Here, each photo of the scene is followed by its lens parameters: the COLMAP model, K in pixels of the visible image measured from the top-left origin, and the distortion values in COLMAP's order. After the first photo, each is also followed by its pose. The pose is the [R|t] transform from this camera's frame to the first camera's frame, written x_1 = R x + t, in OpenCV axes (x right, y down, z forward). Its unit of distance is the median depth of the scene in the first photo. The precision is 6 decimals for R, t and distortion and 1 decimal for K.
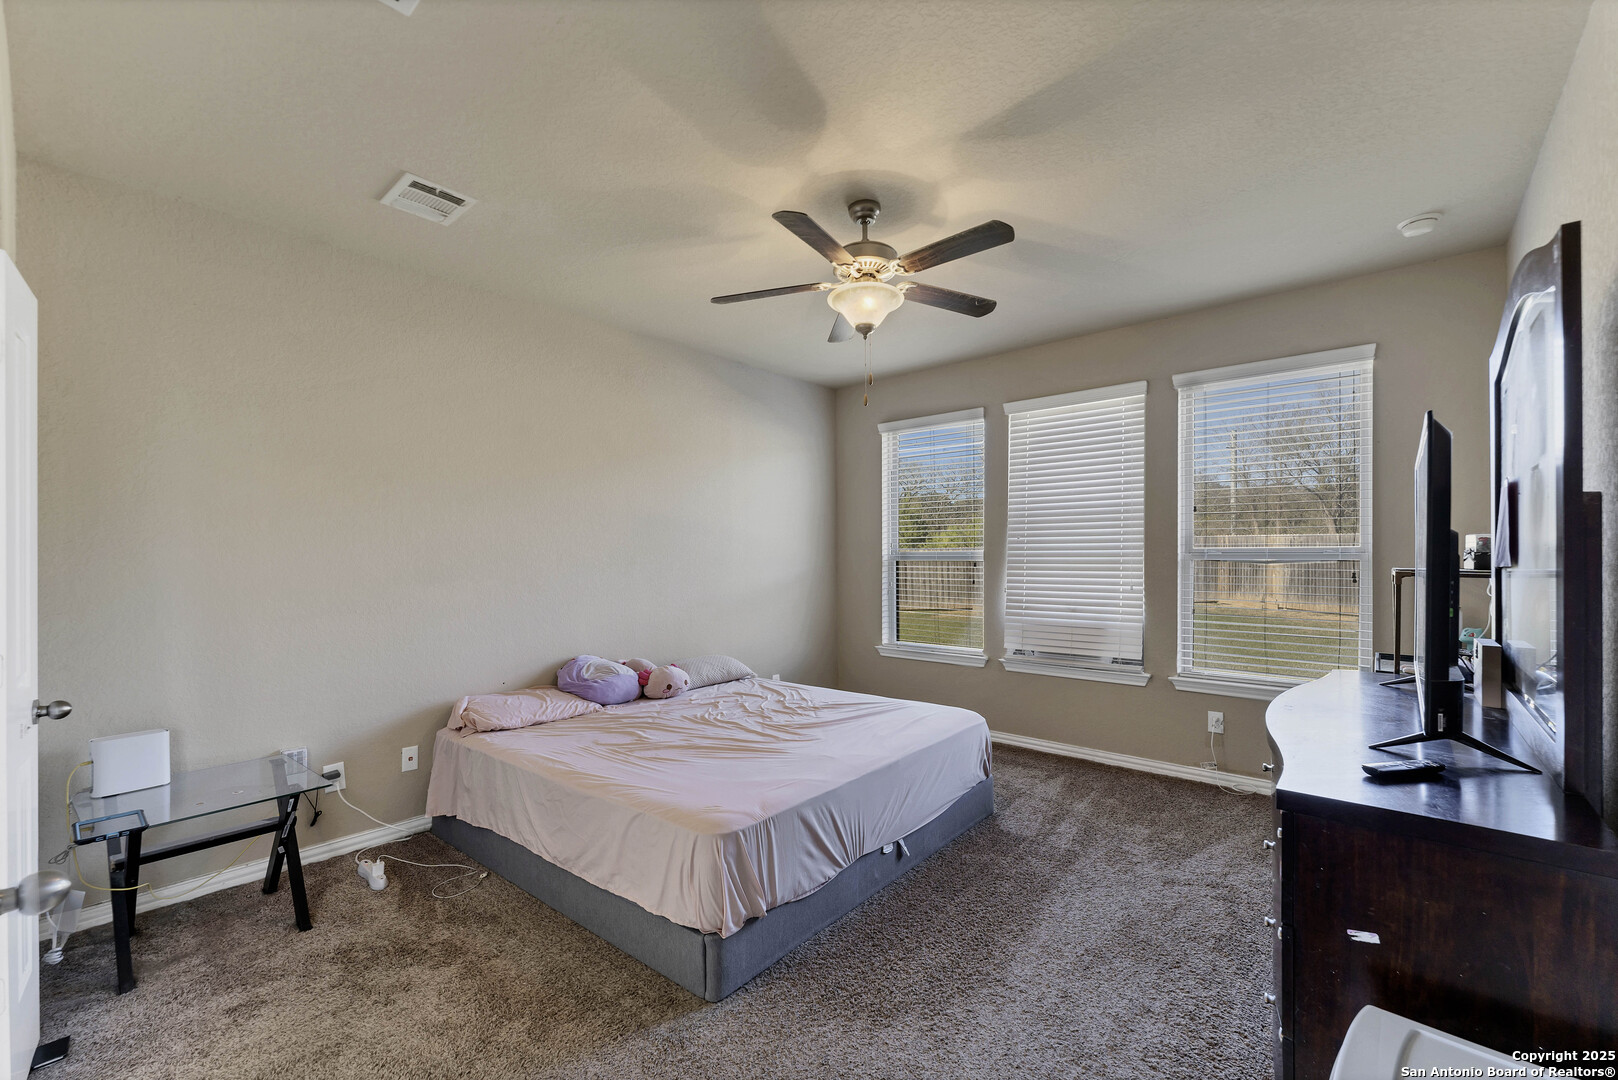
lens RADIAL K [[665.5, 0, 804.3], [0, 665.5, 557.7], [0, 0, 1]] dist [0.001580, -0.000351]
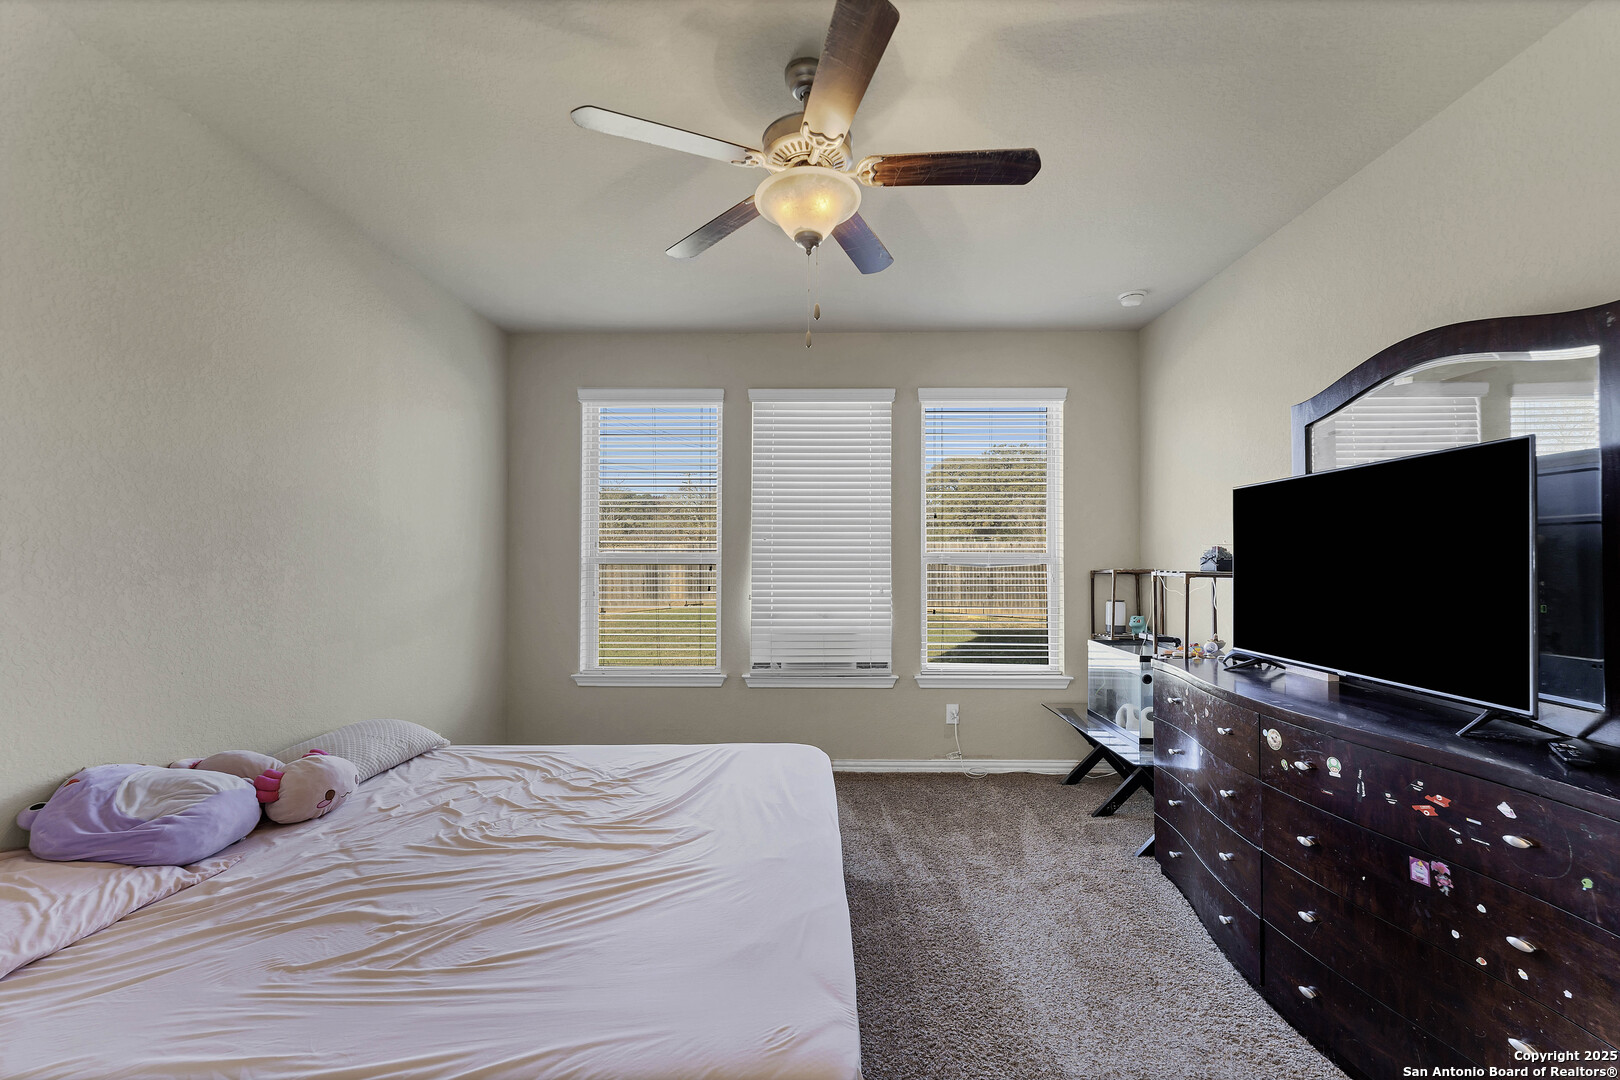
lens RADIAL K [[666.3, 0, 814.3], [0, 666.3, 548.9], [0, 0, 1]] dist [0.001580, -0.000351]
pose [[0.762790, 0.015376, 0.646463, -0.261024], [-0.003544, 0.999802, -0.019599, 0.001443], [-0.646636, 0.012659, 0.762694, 0.327415]]
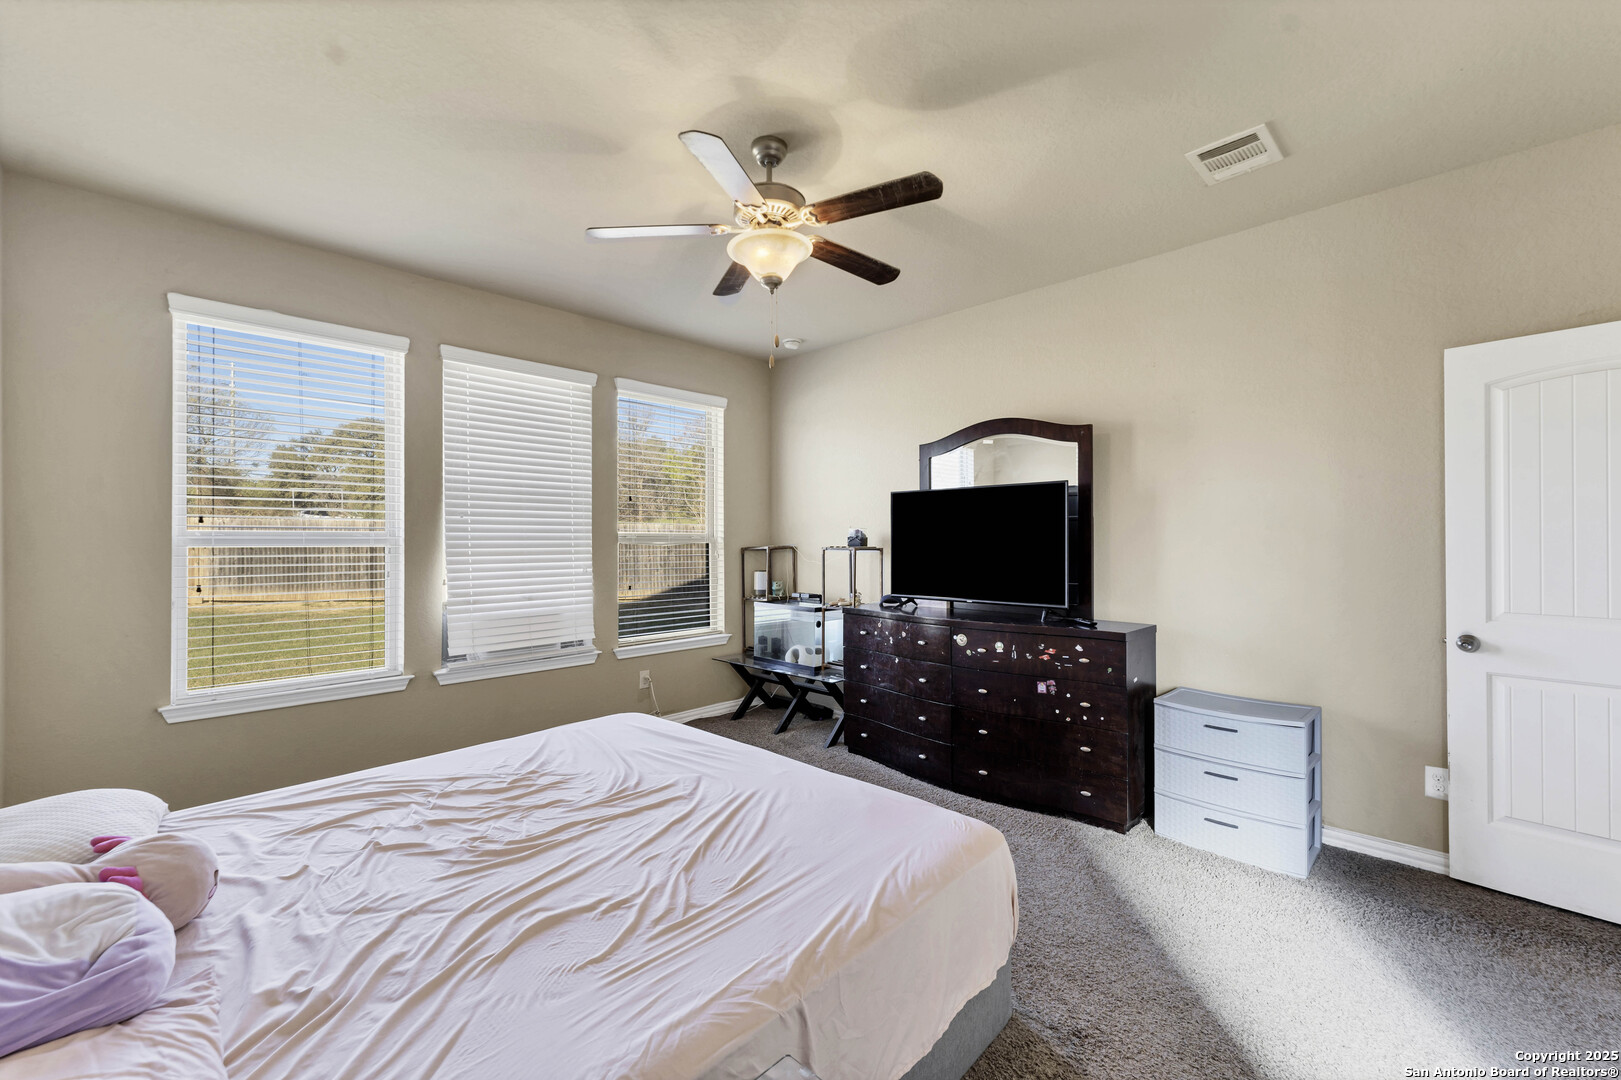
lens RADIAL K [[666.7, 0, 823.9], [0, 666.7, 535.1], [0, 0, 1]] dist [0.001580, -0.000351]
pose [[0.045206, 0.011841, 0.998908, -0.576432], [0.003744, 0.999921, -0.012022, 0.005157], [-0.998971, 0.004284, 0.045158, 0.644540]]
